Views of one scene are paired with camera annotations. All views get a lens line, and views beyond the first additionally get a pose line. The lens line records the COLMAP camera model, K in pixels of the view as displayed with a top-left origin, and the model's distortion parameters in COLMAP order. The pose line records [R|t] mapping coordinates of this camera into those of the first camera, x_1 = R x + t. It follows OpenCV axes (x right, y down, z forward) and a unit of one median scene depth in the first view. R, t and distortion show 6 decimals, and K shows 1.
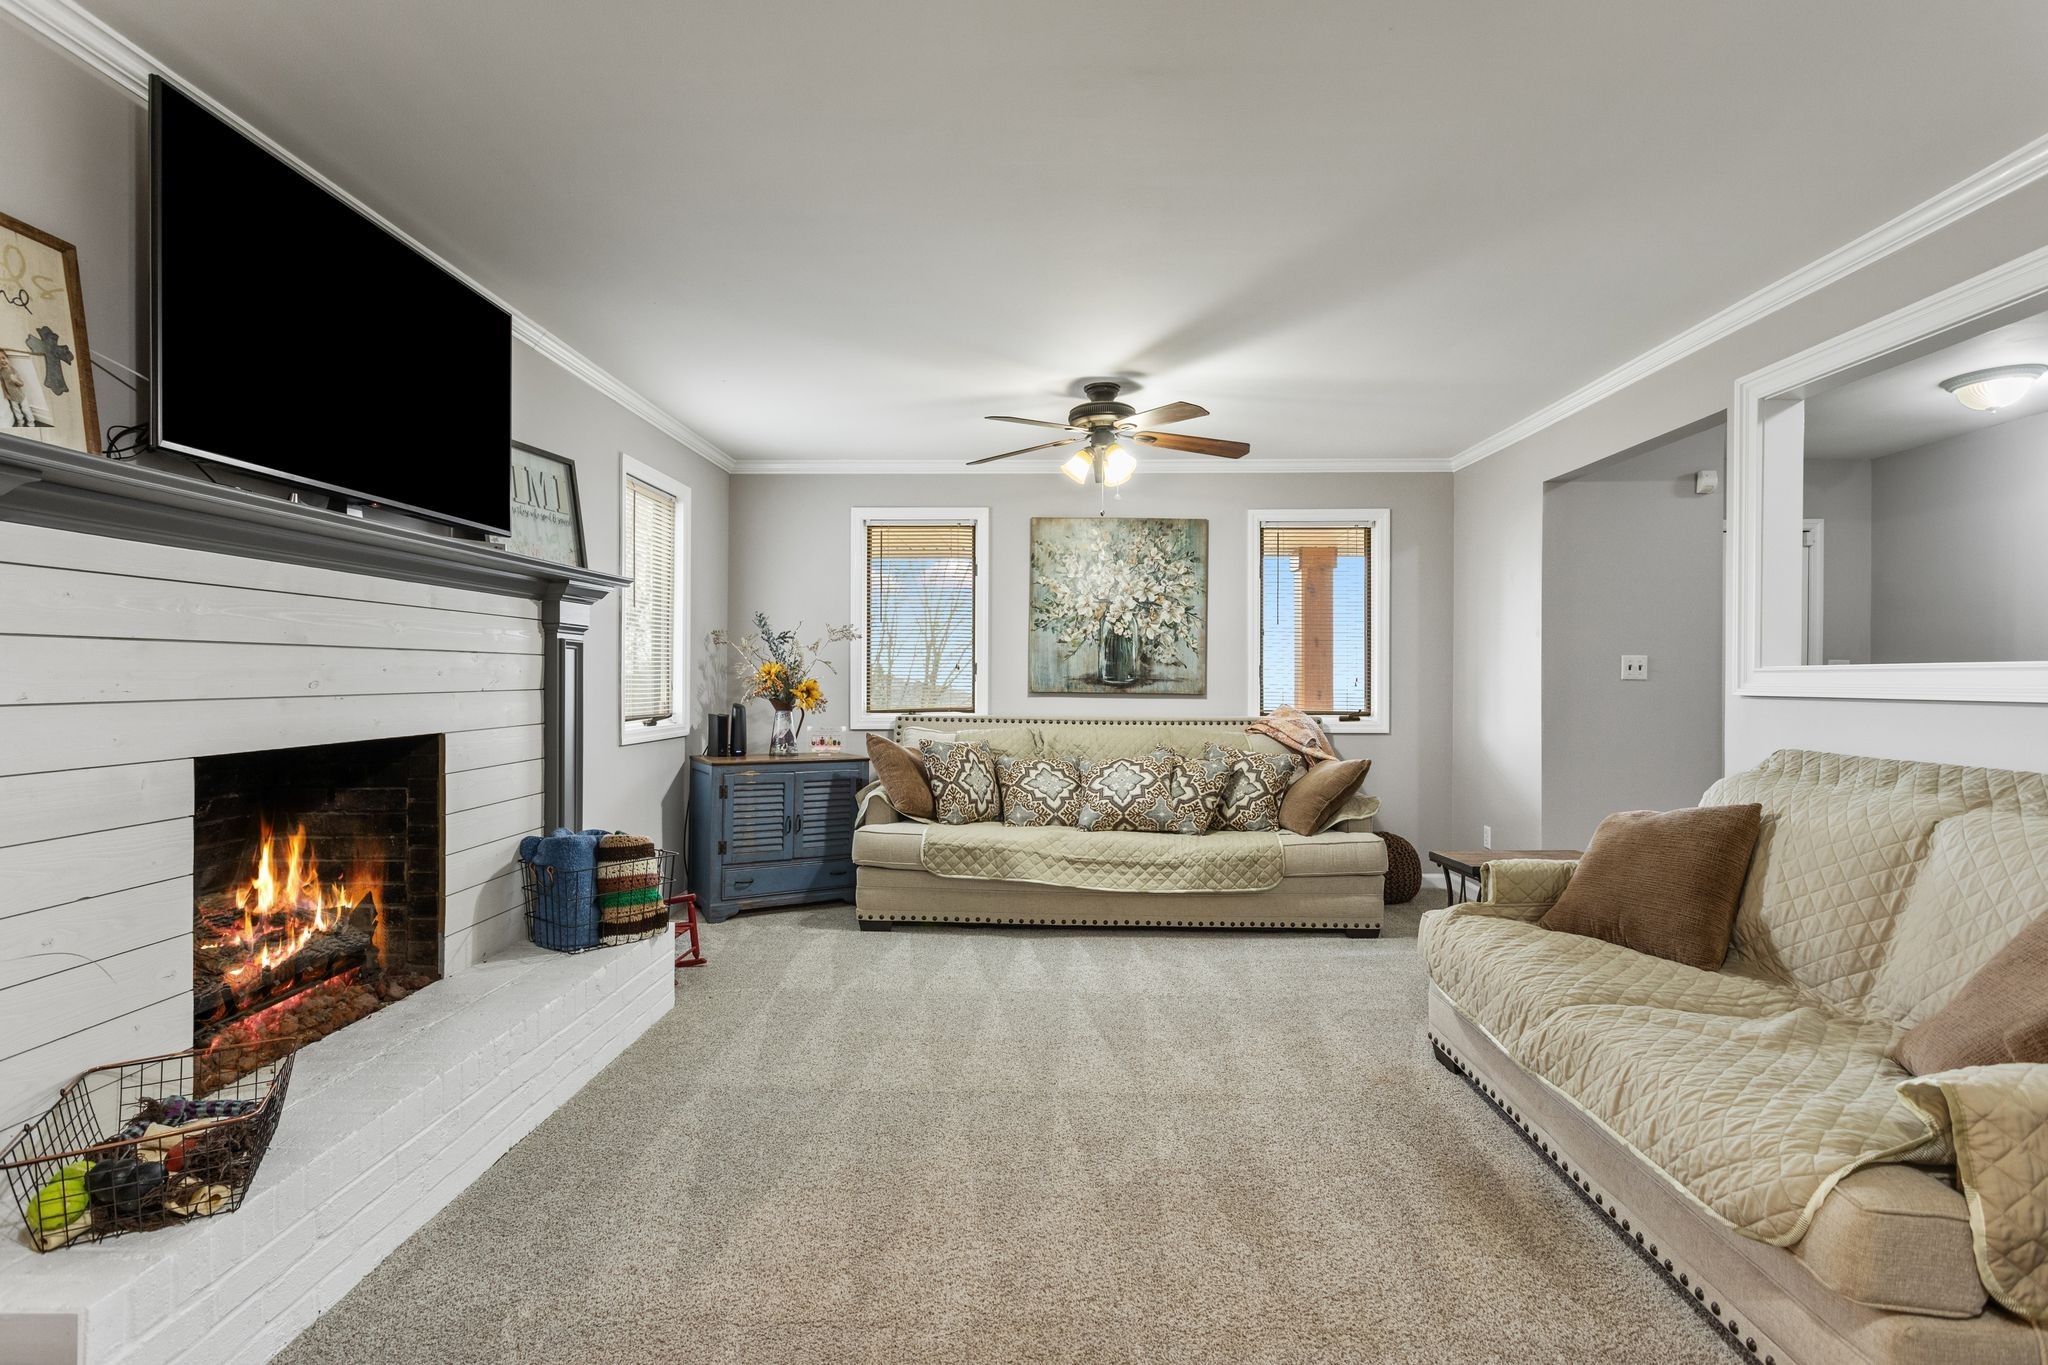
lens RADIAL K [[965.0, 0, 1024.1], [0, 965.0, 679.8], [0, 0, 1]] dist [-0.001484, 0.001076]
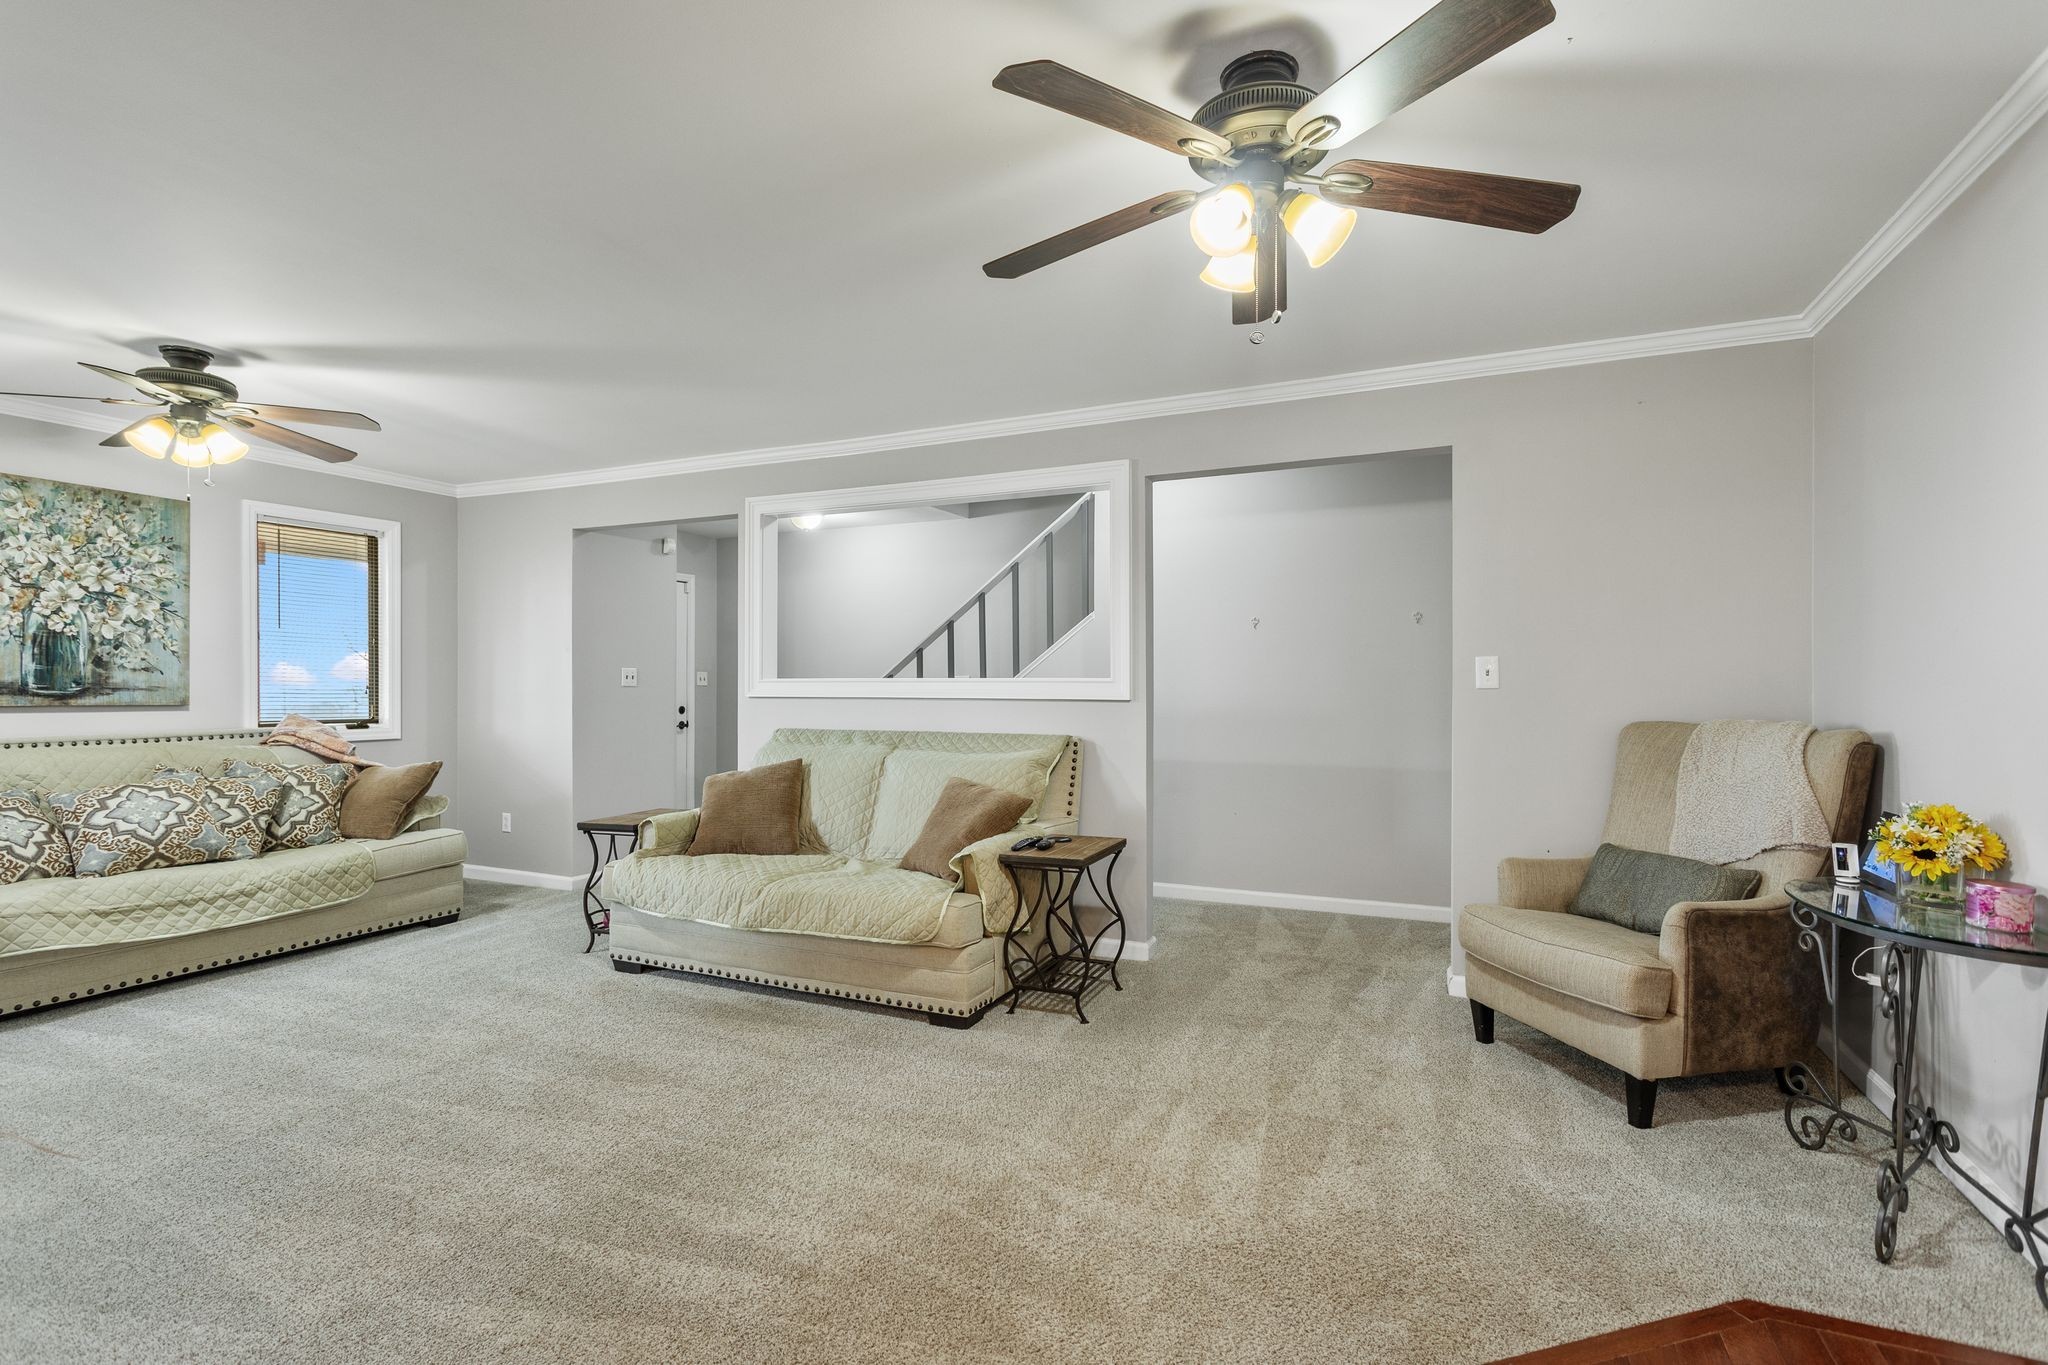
lens RADIAL K [[965.0, 0, 1022.0], [0, 965.0, 687.1], [0, 0, 1]] dist [-0.001484, 0.001076]
pose [[0.389884, -0.005569, 0.920847, -0.395366], [0.002102, 0.999984, 0.005158, -0.004899], [-0.920861, -0.000076, 0.389890, -0.026132]]
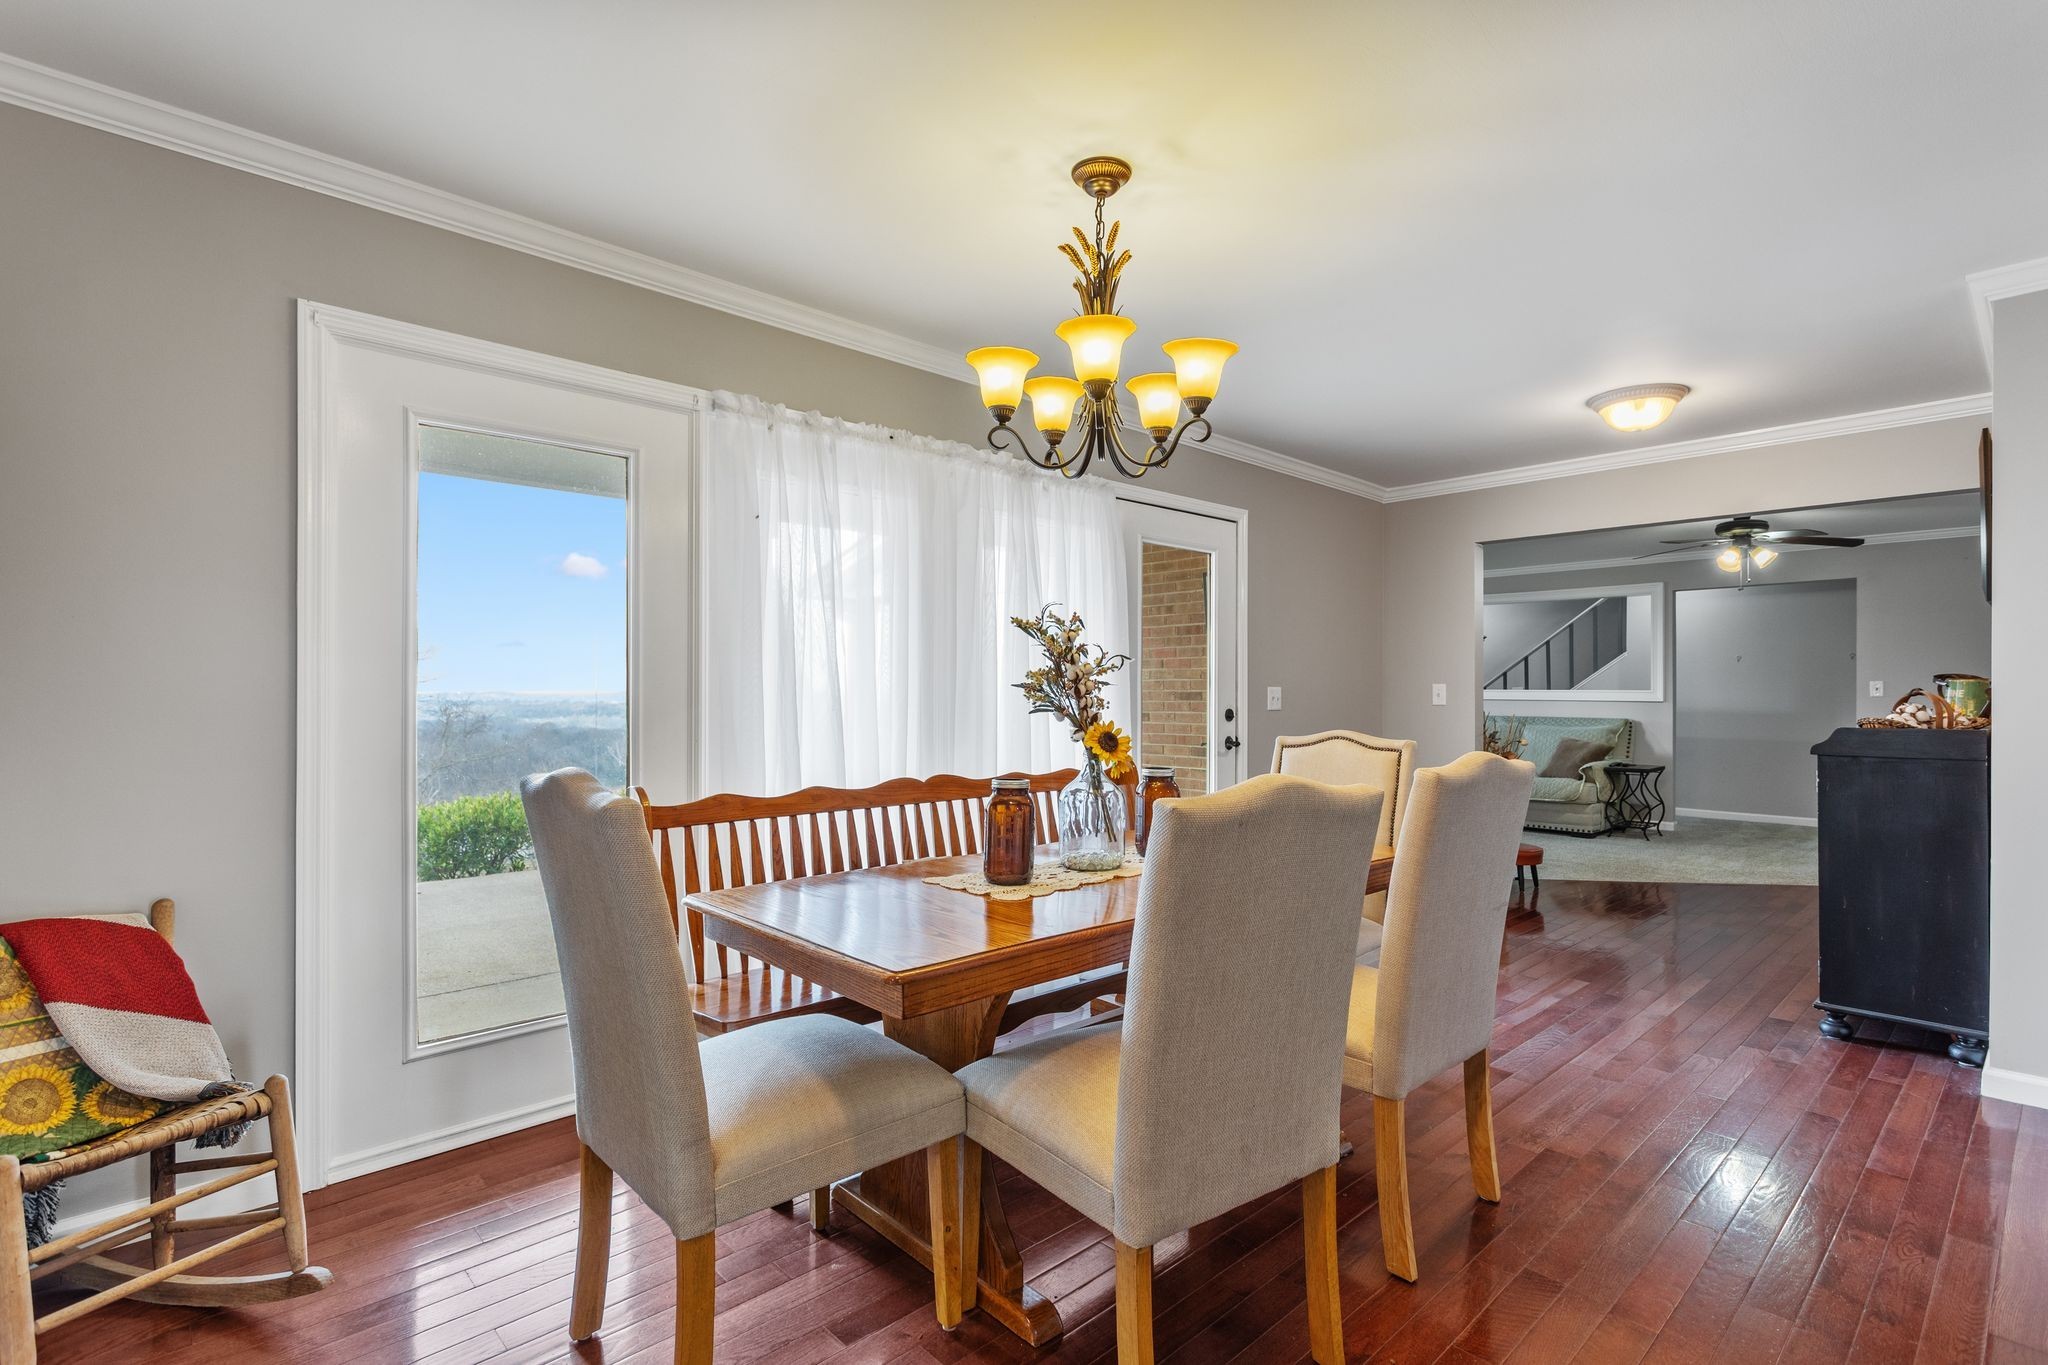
lens RADIAL K [[965.0, 0, 1032.5], [0, 965.0, 682.3], [0, 0, 1]] dist [-0.001484, 0.001076]
pose [[0.715860, 0.006437, 0.698215, -1.804459], [-0.001732, 0.999971, -0.007443, -0.008782], [-0.698242, 0.004119, 0.715850, -0.266490]]
